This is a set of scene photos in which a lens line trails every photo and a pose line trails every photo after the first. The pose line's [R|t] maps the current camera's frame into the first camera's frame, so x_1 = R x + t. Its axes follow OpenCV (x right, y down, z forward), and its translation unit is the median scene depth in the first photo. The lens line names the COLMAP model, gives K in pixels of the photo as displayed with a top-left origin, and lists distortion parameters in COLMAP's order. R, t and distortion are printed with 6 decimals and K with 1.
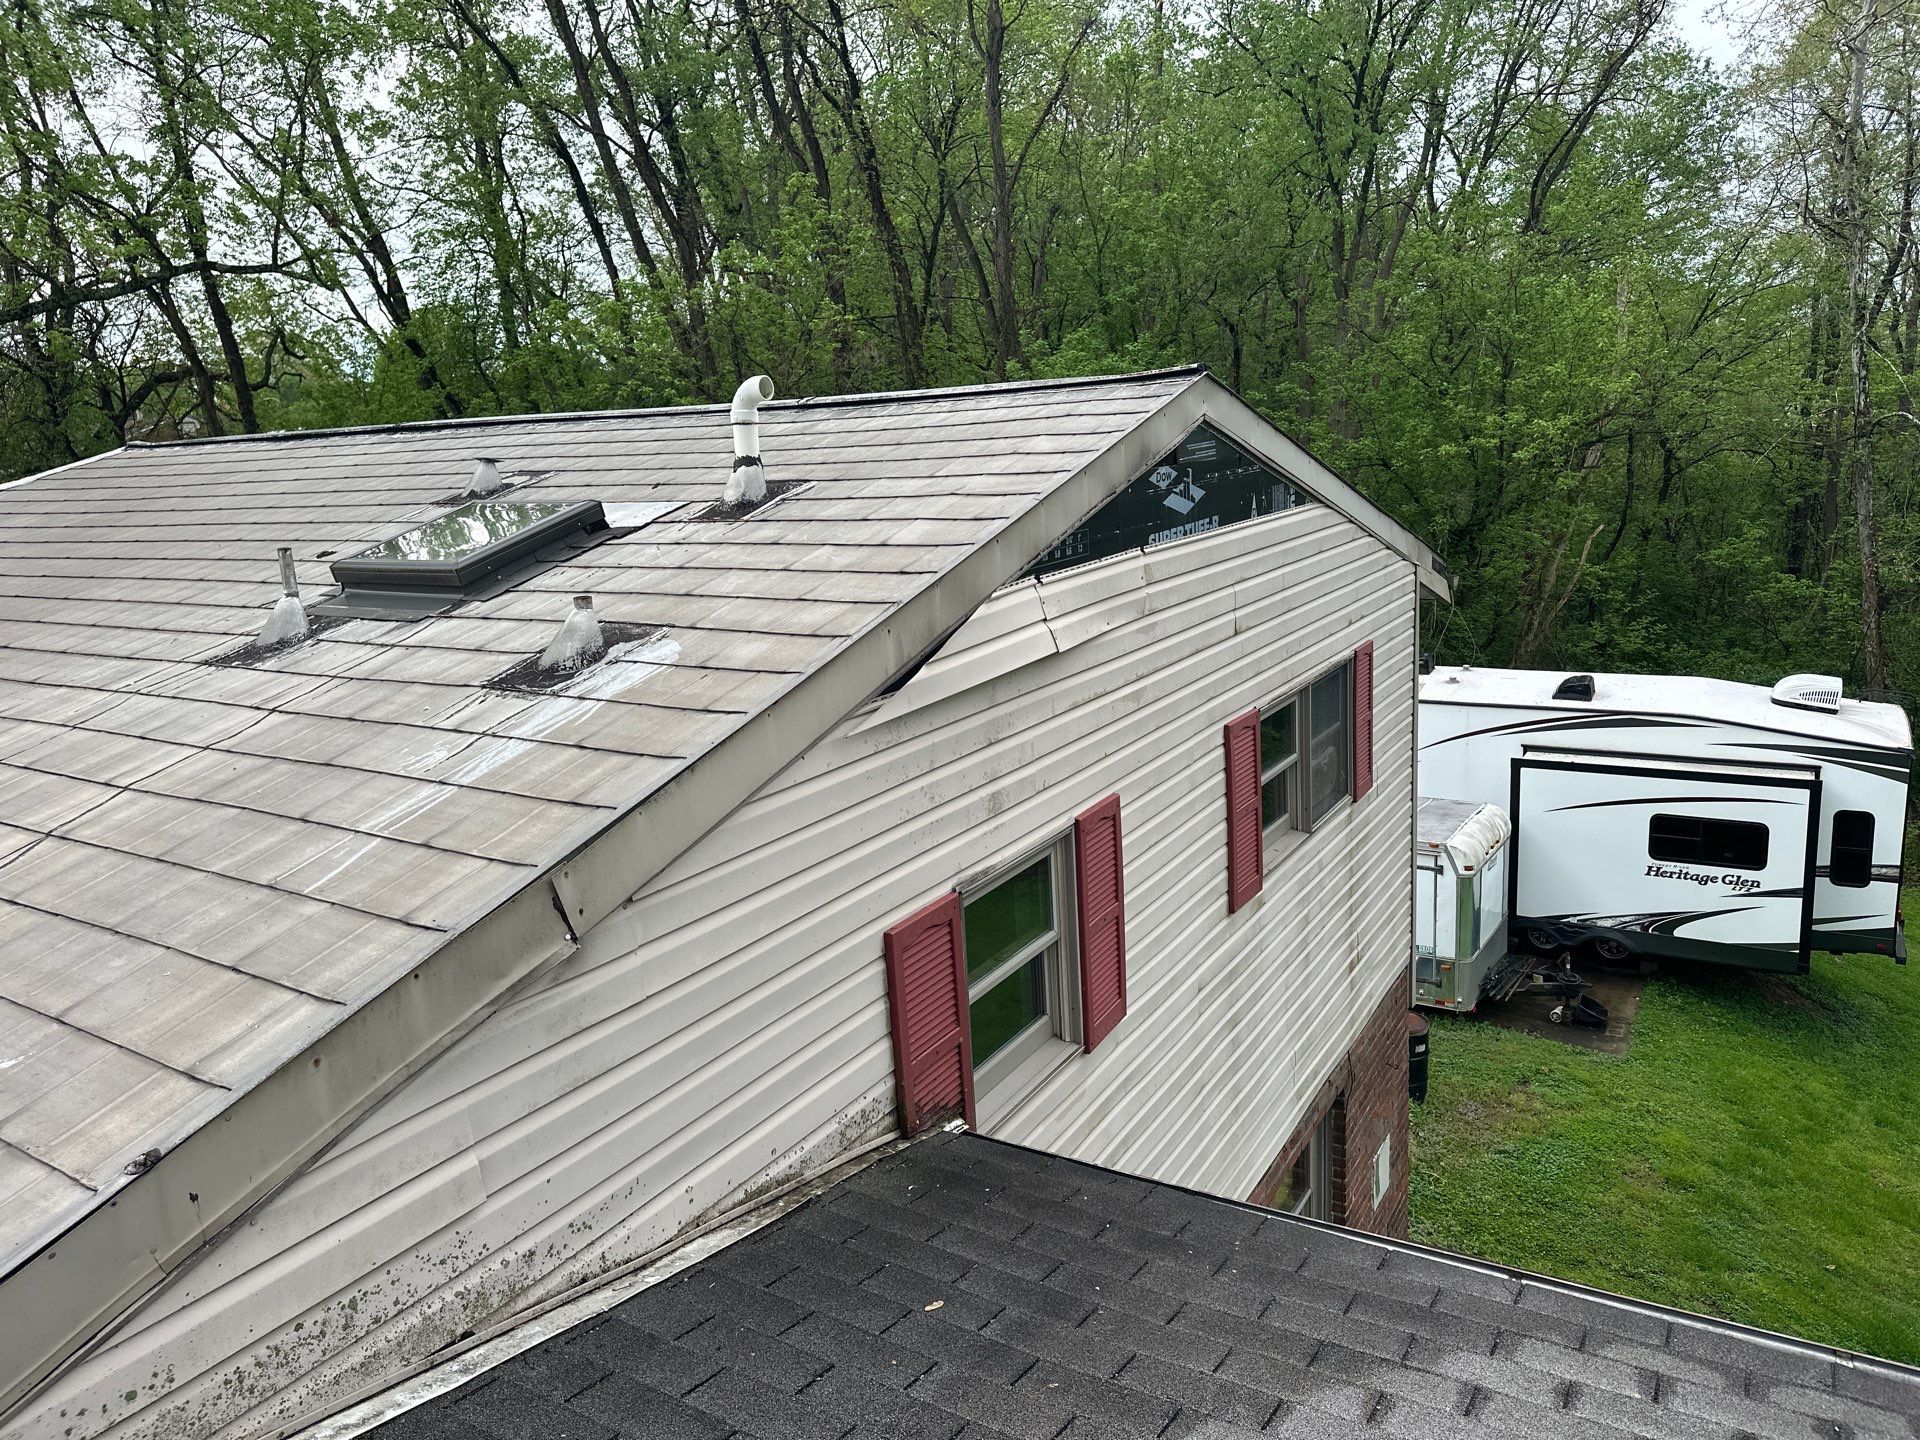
lens RADIAL K [[1298.8, 0, 969.0], [0, 1298.8, 714.9], [0, 0, 1]] dist [-0.037184, -0.006550]
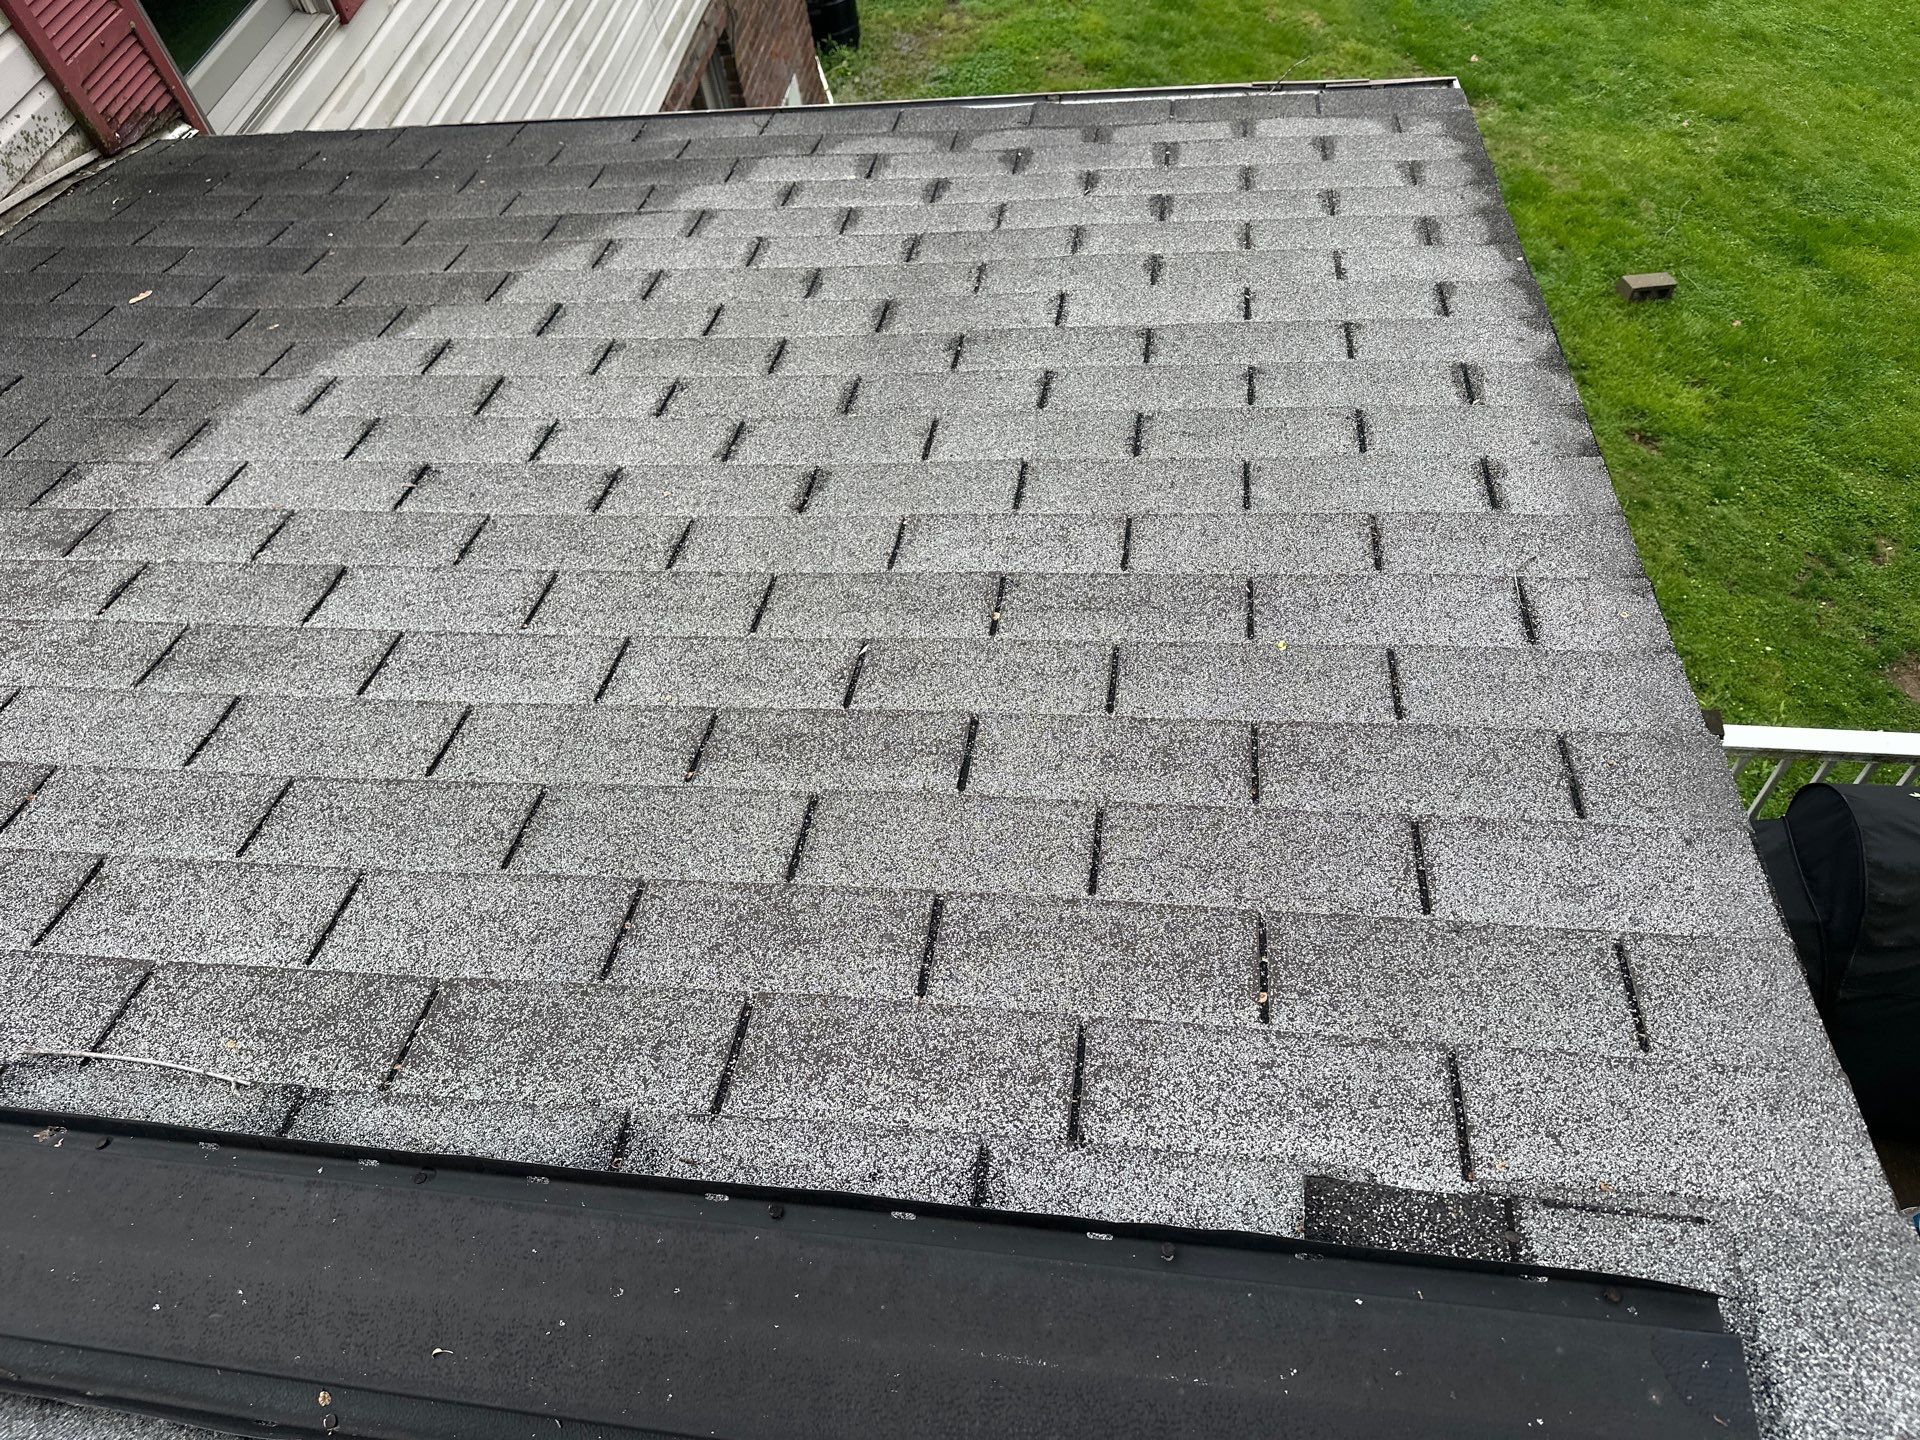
lens RADIAL K [[1298.8, 0, 957.9], [0, 1298.8, 735.6], [0, 0, 1]] dist [-0.037184, -0.006550]
pose [[0.919414, -0.349075, 0.181177, 0.207531], [0.145892, 0.730514, 0.667132, 0.145808], [-0.365231, -0.586938, 0.722572, -0.049503]]
